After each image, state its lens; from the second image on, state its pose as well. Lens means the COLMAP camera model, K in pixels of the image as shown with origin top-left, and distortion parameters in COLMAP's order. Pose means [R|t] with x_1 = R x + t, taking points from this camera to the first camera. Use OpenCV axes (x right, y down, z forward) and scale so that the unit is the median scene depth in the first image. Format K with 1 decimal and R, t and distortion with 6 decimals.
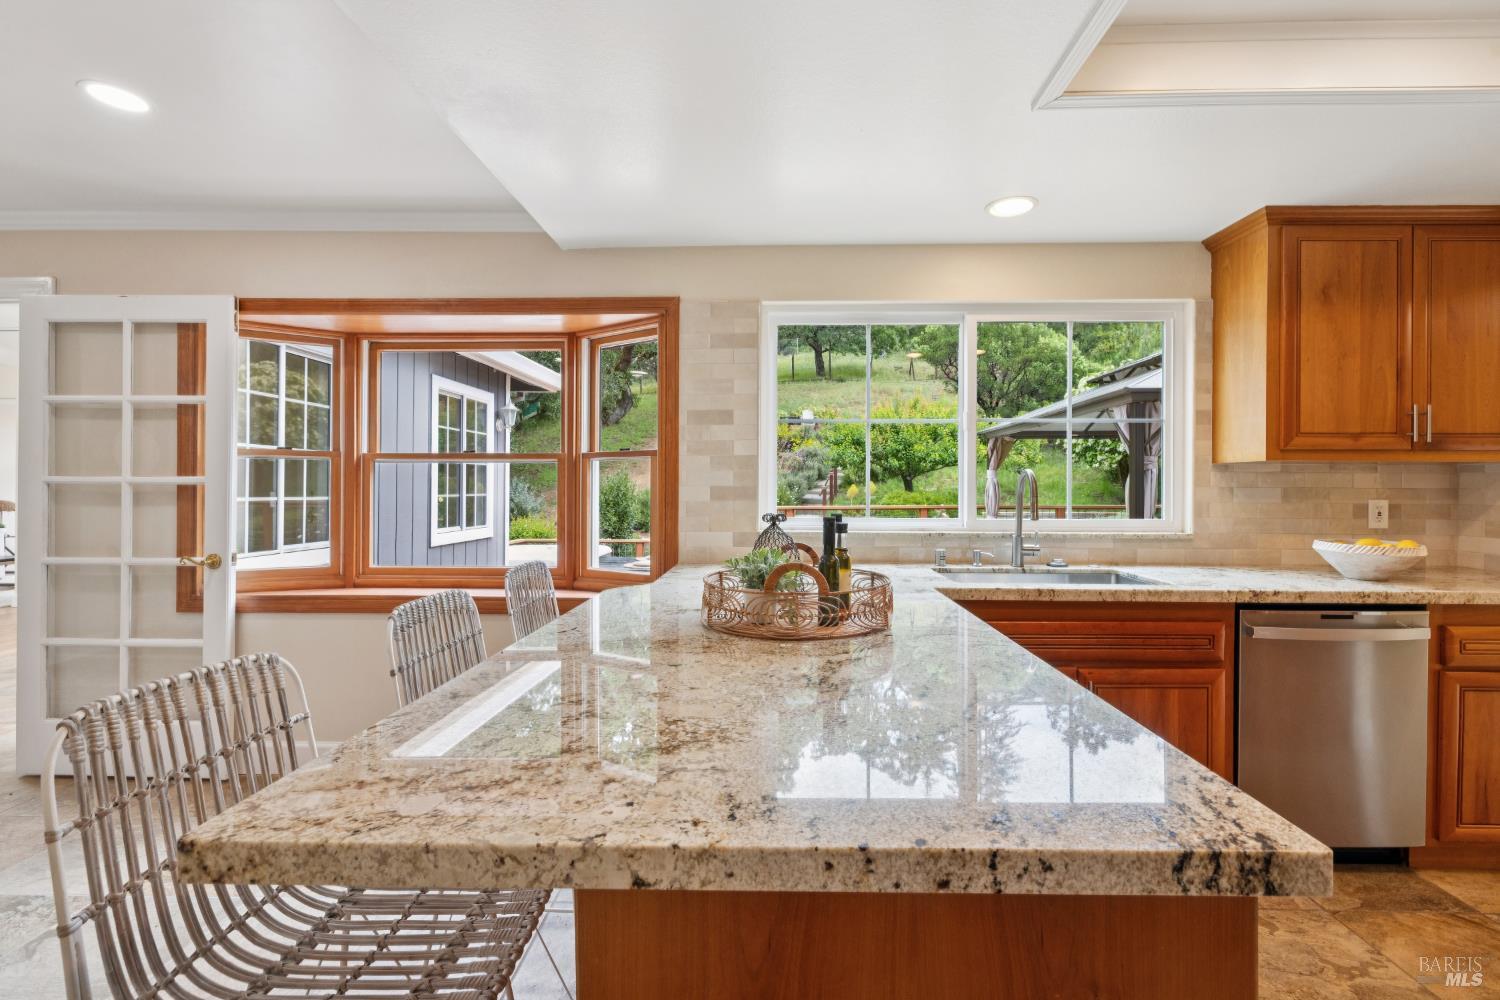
lens RADIAL K [[641.9, 0, 772.1], [0, 641.9, 487.9], [0, 0, 1]] dist [-0.000653, -0.000559]
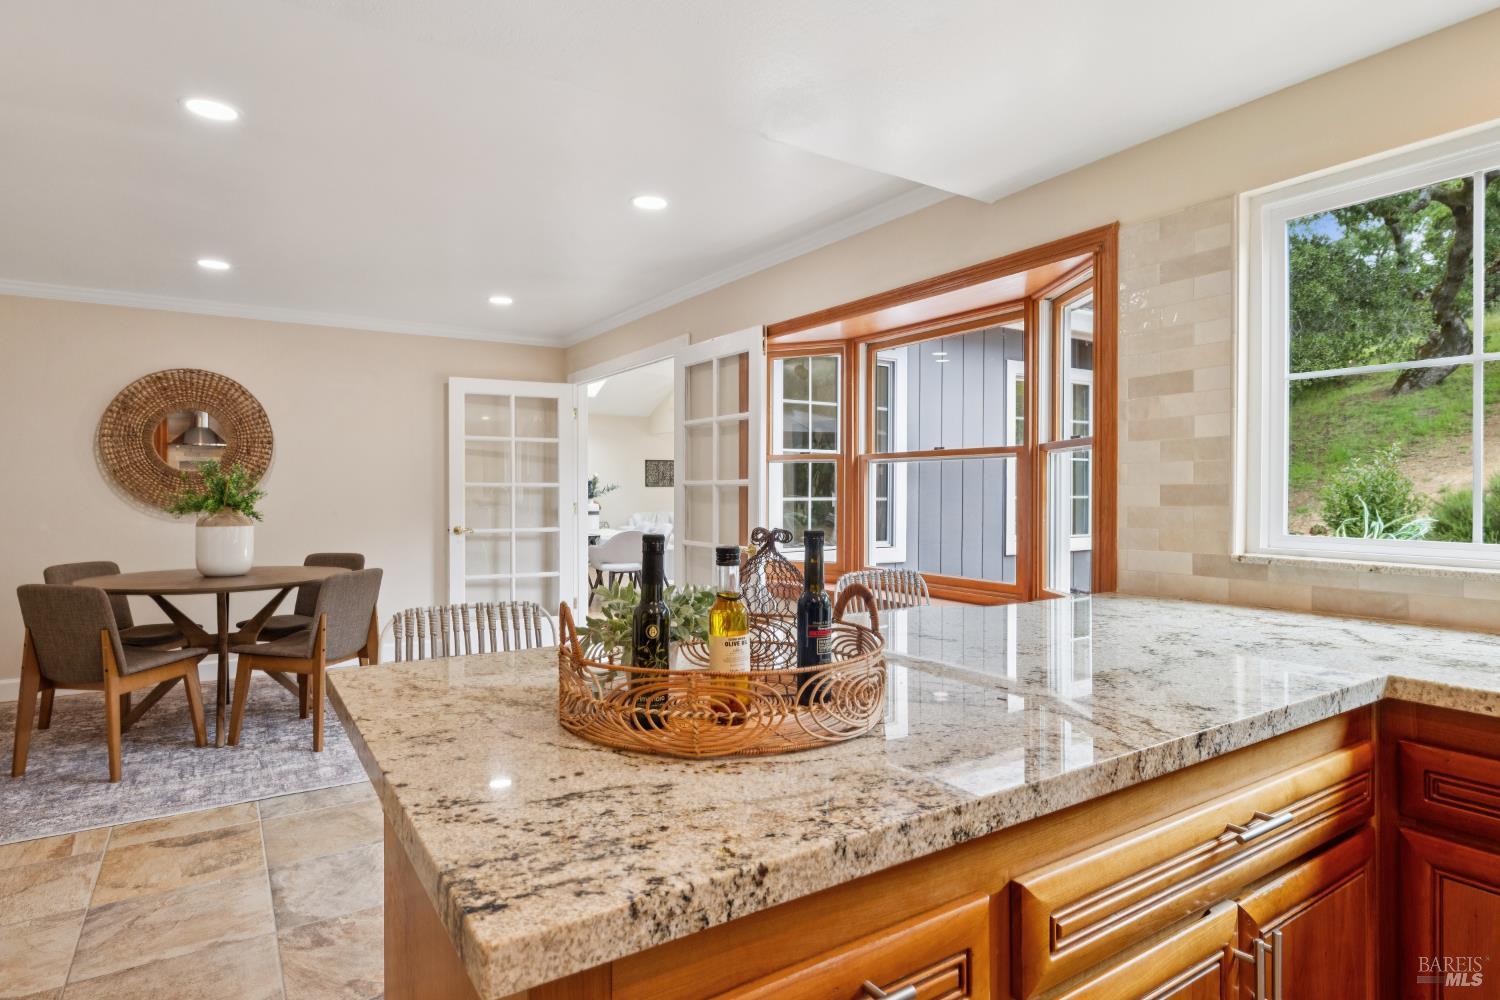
lens RADIAL K [[815.7, 0, 750.5], [0, 815.7, 488.8], [0, 0, 1]] dist [0.000037, -0.000777]
pose [[0.560414, -0.002080, -0.828210, 0.409524], [0.001679, 0.999998, -0.001375, 0.002653], [0.828211, -0.000620, 0.560416, 0.154828]]
